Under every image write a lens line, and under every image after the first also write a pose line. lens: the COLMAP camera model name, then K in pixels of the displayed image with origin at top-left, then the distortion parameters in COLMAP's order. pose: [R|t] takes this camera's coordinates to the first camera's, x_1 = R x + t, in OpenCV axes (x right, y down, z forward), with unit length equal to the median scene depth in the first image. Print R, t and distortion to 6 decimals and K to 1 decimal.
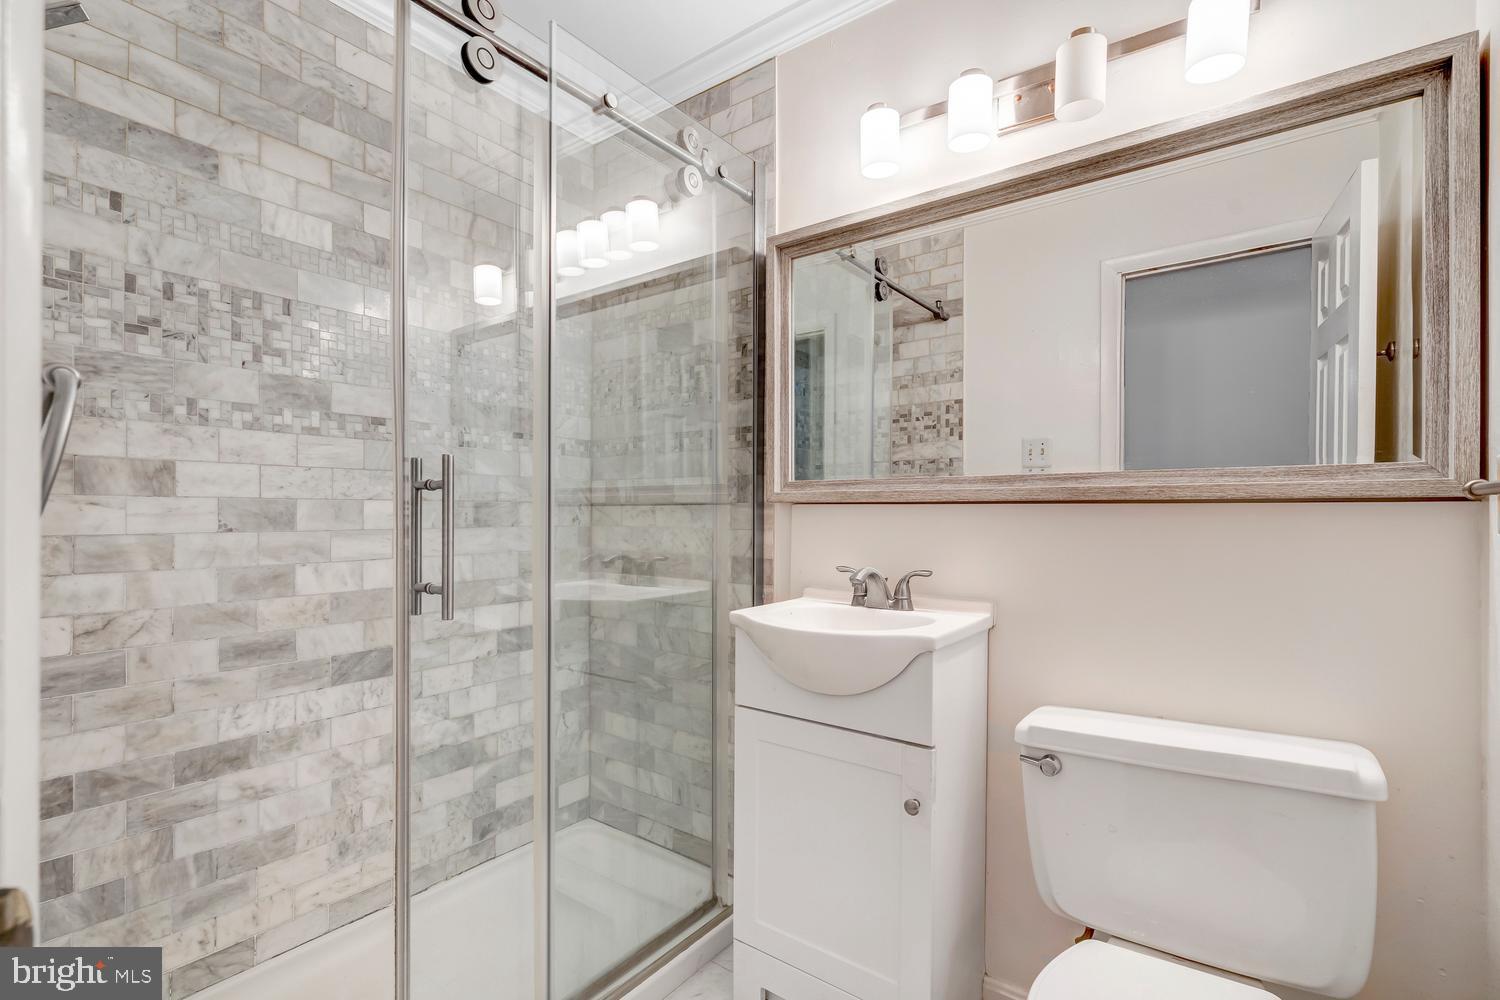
lens RADIAL K [[688.6, 0, 739.8], [0, 688.6, 509.5], [0, 0, 1]] dist [-0.005961, 0.000721]
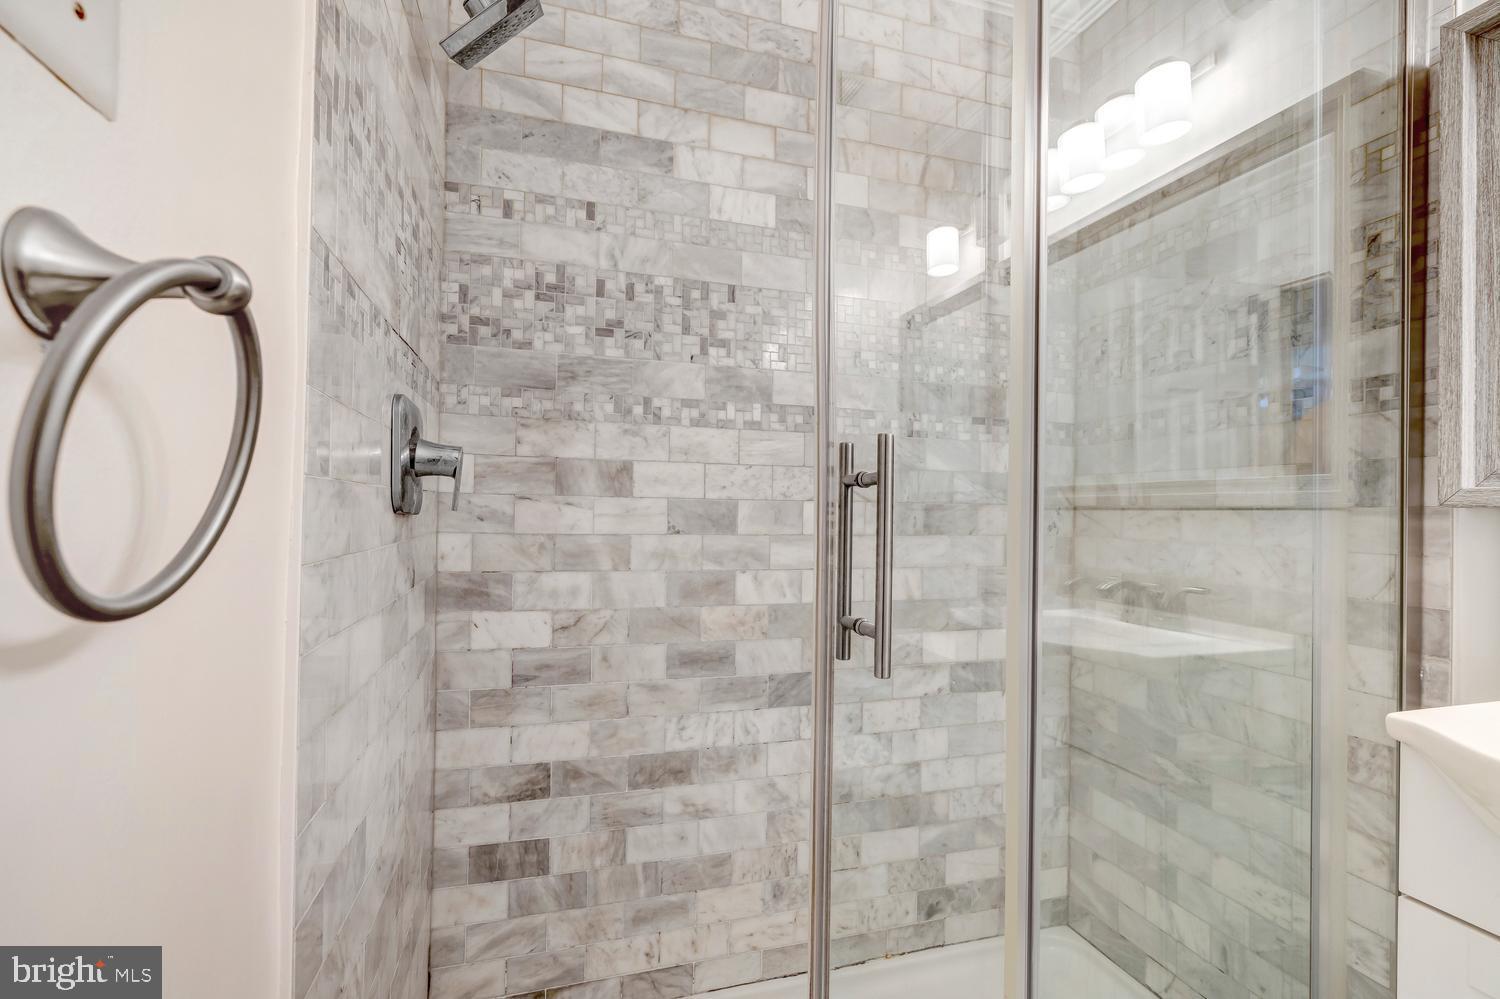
lens RADIAL K [[688.6, 0, 739.8], [0, 688.6, 509.0], [0, 0, 1]] dist [-0.005961, 0.000721]
pose [[0.807854, 0.008587, -0.589320, -0.095733], [-0.010933, 0.999940, -0.000418, -0.002549], [0.589281, 0.006780, 0.807900, 0.247878]]
